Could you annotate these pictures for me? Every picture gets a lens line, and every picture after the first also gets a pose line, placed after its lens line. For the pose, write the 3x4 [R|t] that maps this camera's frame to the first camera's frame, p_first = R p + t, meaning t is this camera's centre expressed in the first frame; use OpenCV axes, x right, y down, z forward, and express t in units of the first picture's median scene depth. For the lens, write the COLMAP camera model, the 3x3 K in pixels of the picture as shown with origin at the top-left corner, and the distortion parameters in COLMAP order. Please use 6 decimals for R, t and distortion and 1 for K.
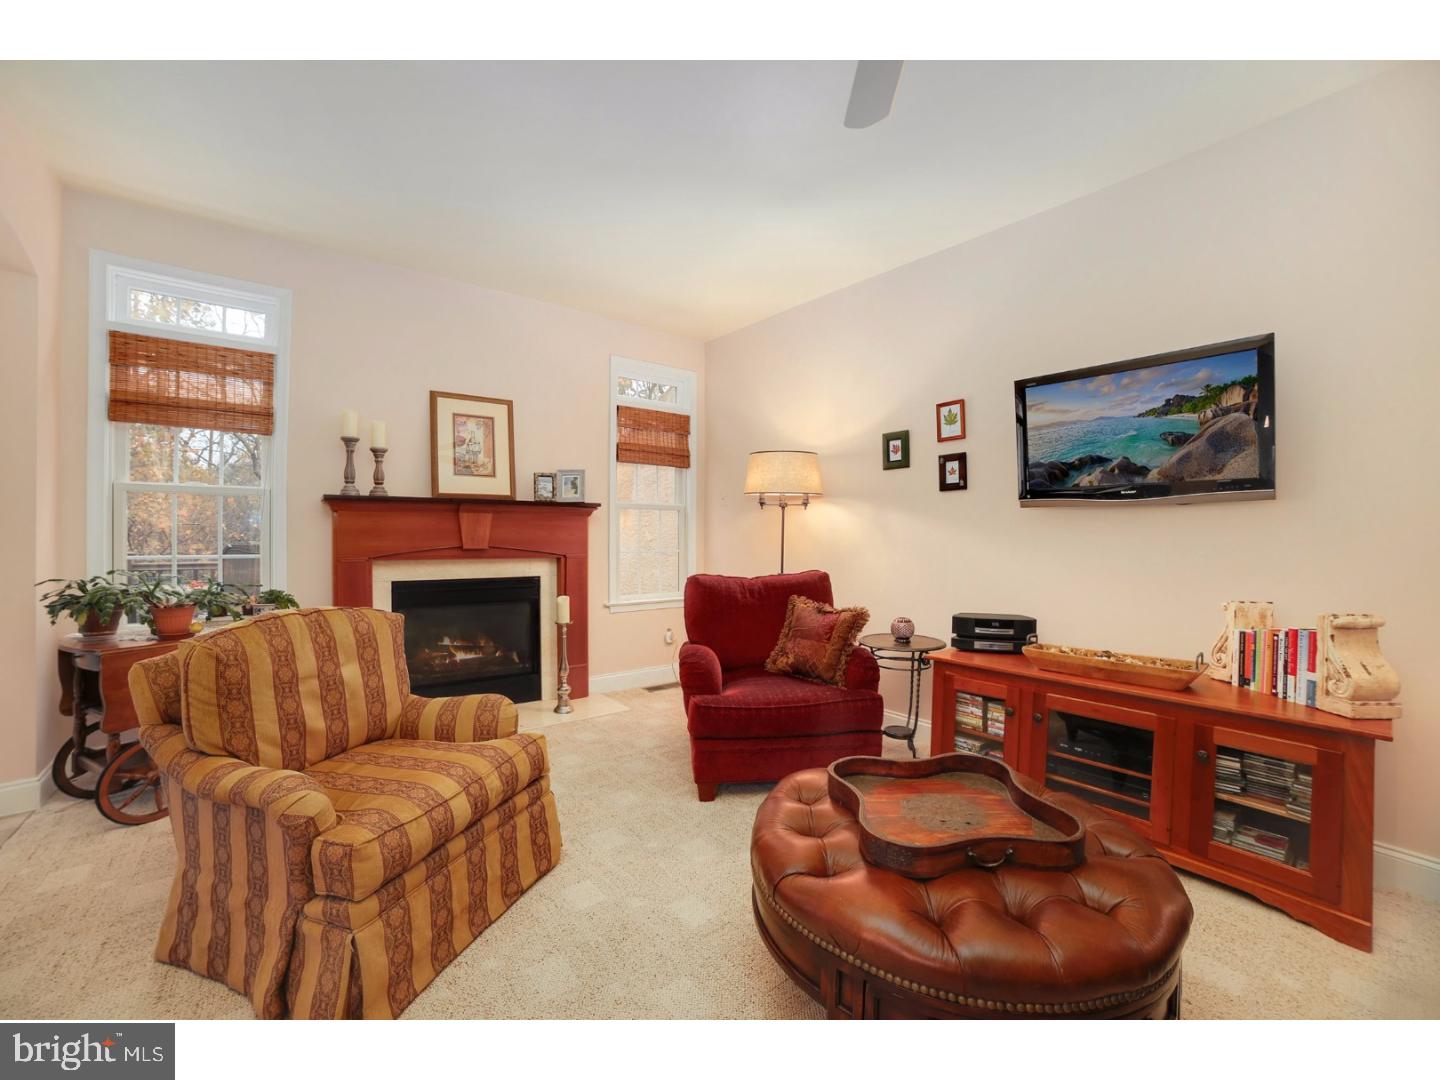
lens RADIAL K [[595.3, 0, 692.7], [0, 595.3, 516.1], [0, 0, 1]] dist [-0.035642, 0.005583]
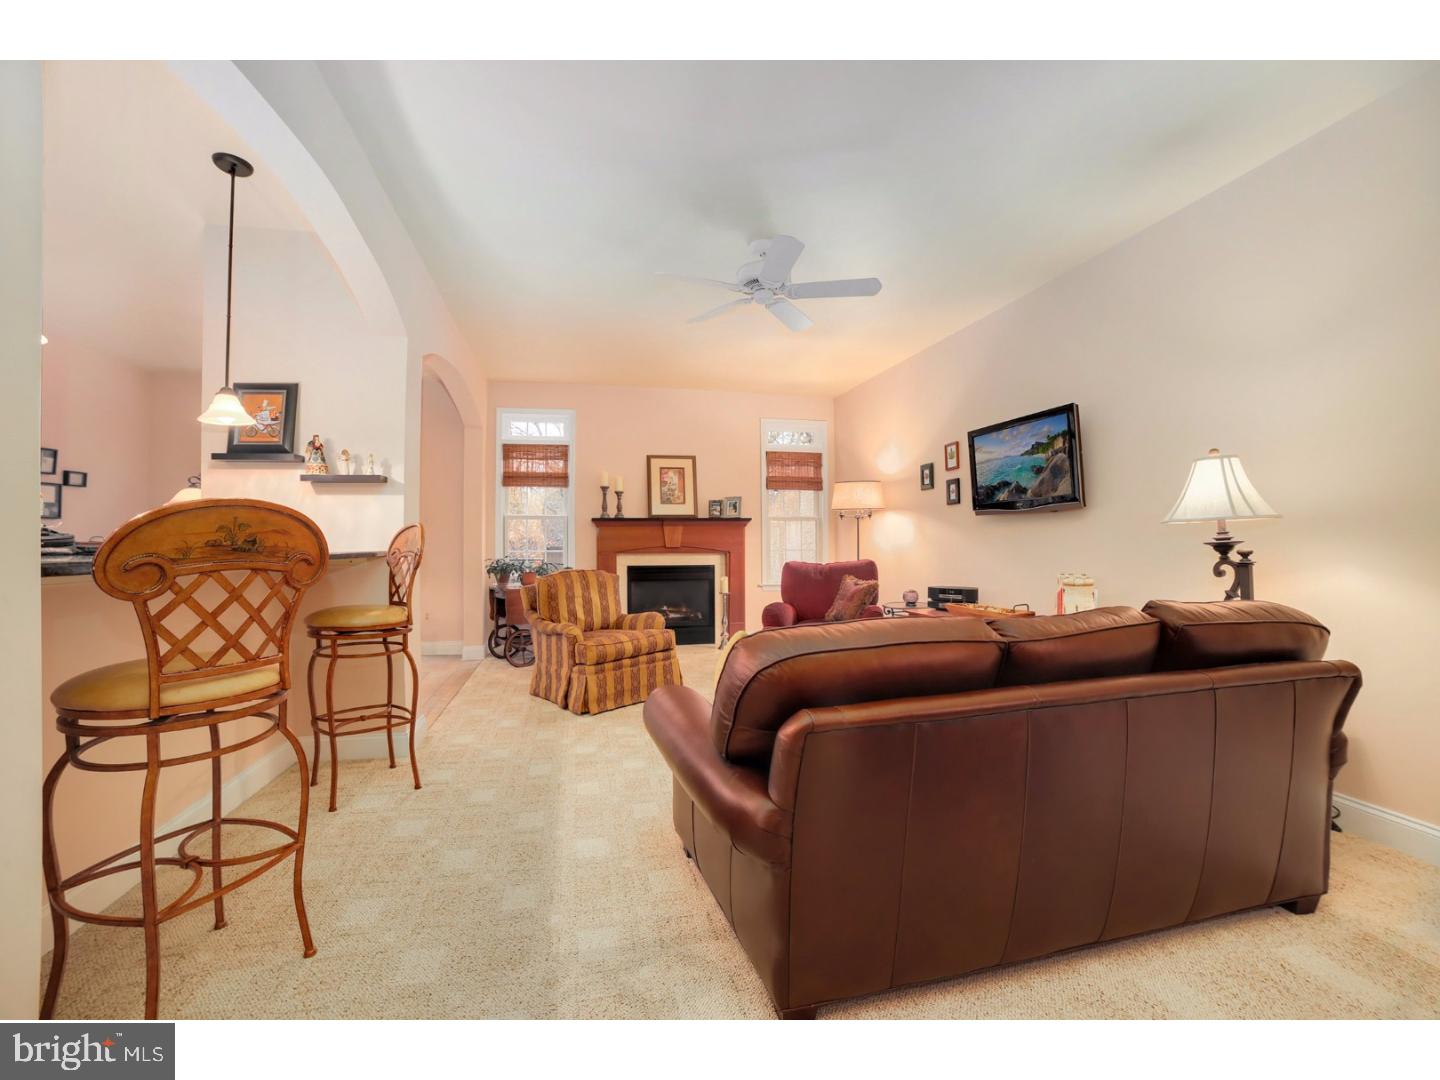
lens RADIAL K [[595.3, 0, 683.8], [0, 595.3, 524.6], [0, 0, 1]] dist [-0.035642, 0.005583]
pose [[0.897393, -0.020802, -0.440743, 0.542447], [0.019011, 0.999783, -0.008478, 0.006854], [0.440823, -0.000771, 0.897594, -0.665565]]
